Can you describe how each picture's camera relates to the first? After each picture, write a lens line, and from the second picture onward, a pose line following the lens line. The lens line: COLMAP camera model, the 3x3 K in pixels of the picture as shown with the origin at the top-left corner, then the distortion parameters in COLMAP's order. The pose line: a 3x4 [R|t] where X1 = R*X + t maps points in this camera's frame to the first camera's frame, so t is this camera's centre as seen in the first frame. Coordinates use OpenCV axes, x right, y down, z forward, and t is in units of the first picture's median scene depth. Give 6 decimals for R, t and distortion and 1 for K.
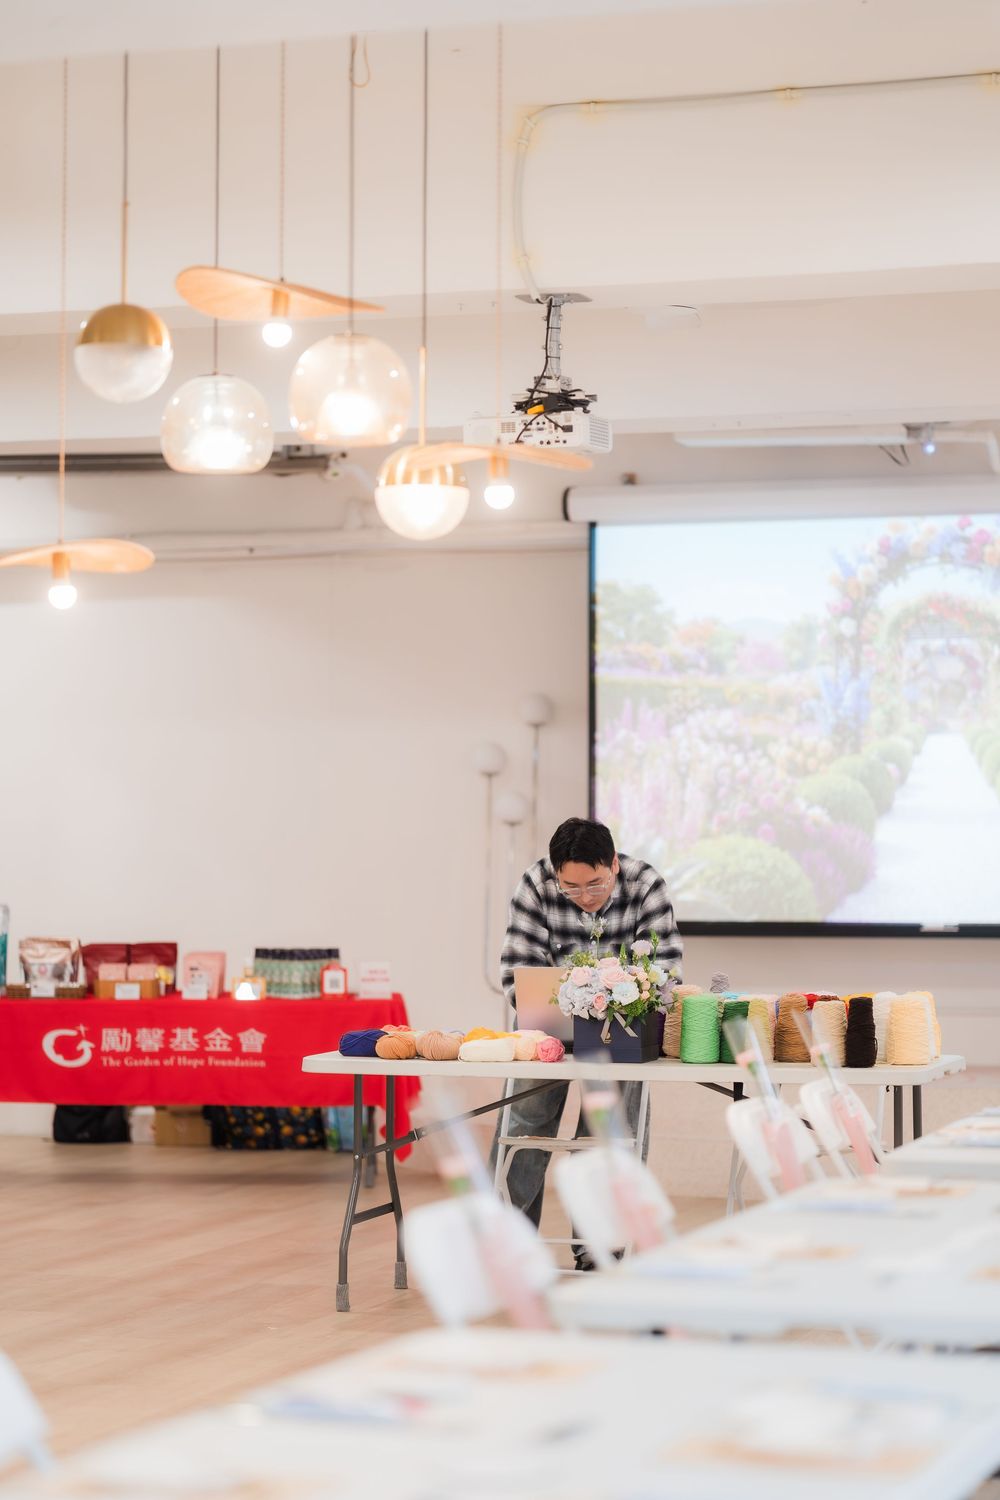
lens RADIAL K [[3504.4, 0, 500.0], [0, 3504.4, 750.0], [0, 0, 1]] dist [-0.026253, 0.239723]
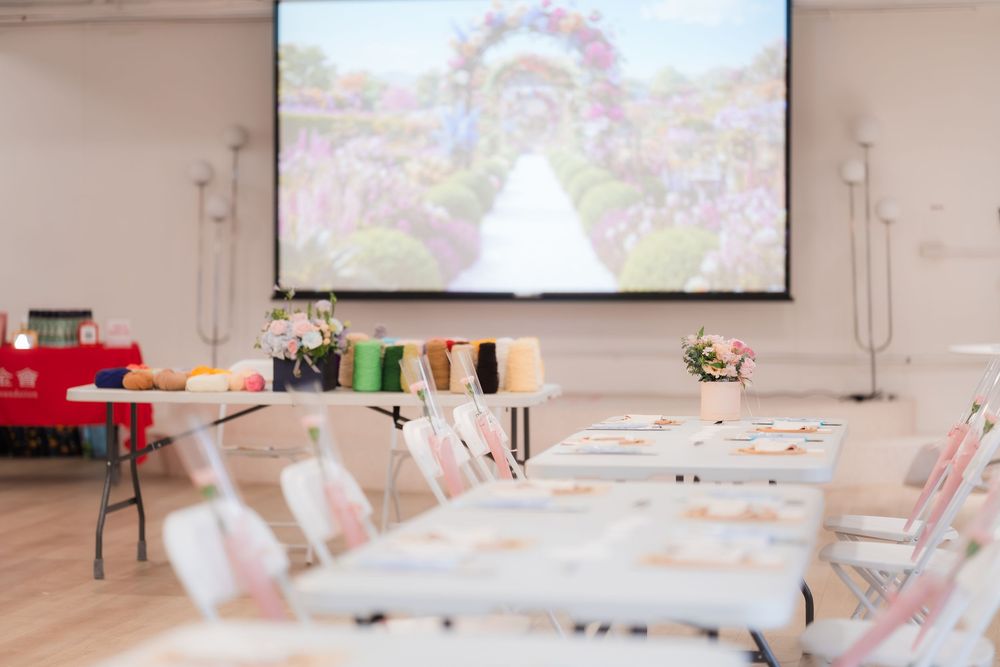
lens RADIAL K [[2401.5, 0, 500.0], [0, 2401.5, 333.5], [0, 0, 1]] dist [0.005348, -0.132565]
pose [[0.992254, -0.003645, 0.124171, -0.004593], [-0.004350, 0.997937, 0.064056, 0.005418], [-0.124149, -0.064100, 0.990191, 0.057124]]
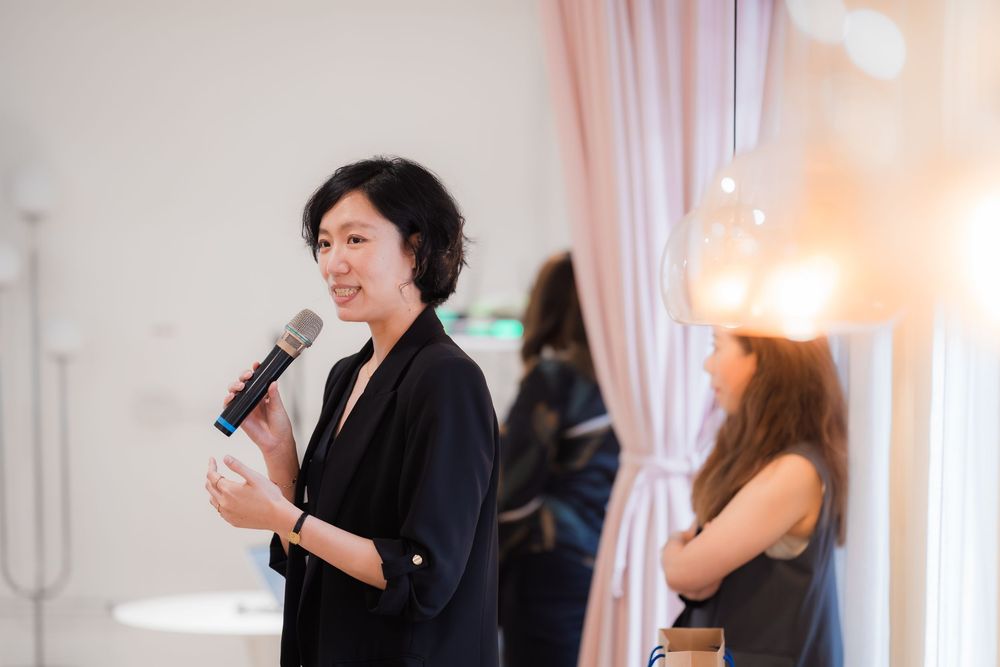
lens RADIAL K [[2401.5, 0, 500.0], [0, 2401.5, 333.5], [0, 0, 1]] dist [0.005348, -0.132565]
pose [[0.890611, 0.026881, 0.453971, 0.097679], [-0.028336, 0.999592, -0.003600, 0.014466], [-0.453883, -0.009658, 0.891009, 0.423027]]
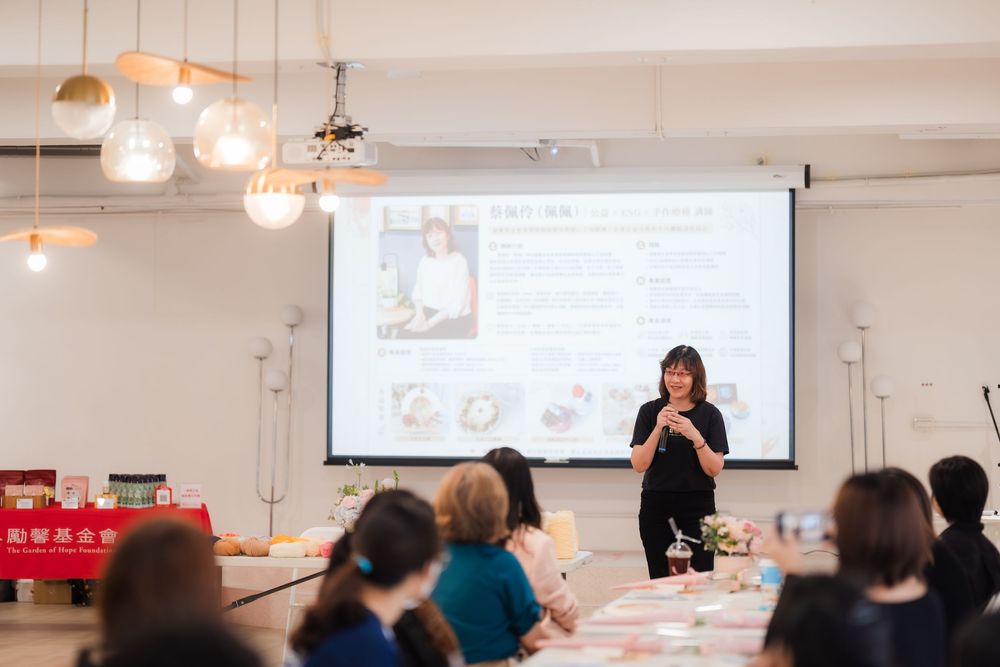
lens RADIAL K [[2336.3, 0, 499.5], [0, 2336.3, 311.6], [0, 0, 1]] dist [-0.026253, 0.239723]
pose [[0.993031, 0.009596, 0.117461, -0.022547], [-0.008943, 0.999941, -0.006087, -0.009242], [-0.117513, 0.004994, 0.993059, -0.019888]]
